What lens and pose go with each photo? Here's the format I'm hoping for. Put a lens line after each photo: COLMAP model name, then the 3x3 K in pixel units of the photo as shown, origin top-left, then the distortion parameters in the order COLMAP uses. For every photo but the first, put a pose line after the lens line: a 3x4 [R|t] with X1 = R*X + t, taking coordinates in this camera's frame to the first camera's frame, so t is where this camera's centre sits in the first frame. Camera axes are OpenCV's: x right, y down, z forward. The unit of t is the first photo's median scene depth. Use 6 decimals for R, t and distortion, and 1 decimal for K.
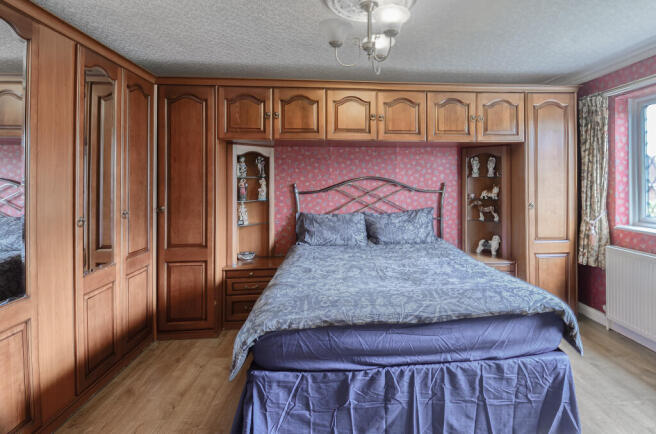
lens RADIAL K [[349.1, 0, 372.1], [0, 349.1, 176.1], [0, 0, 1]] dist [0.041764, -0.041595]
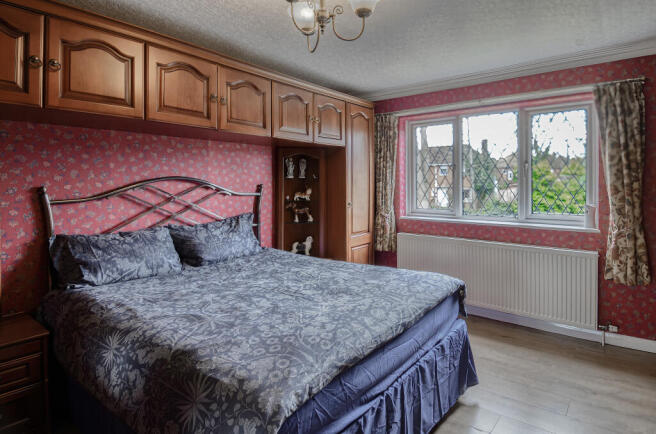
lens RADIAL K [[349.1, 0, 372.1], [0, 349.1, 176.1], [0, 0, 1]] dist [0.041764, -0.041595]
pose [[0.654404, 0.014781, 0.756000, -0.319495], [-0.009993, 0.999891, -0.010899, 0.005152], [-0.756079, -0.000422, 0.654481, 0.216601]]
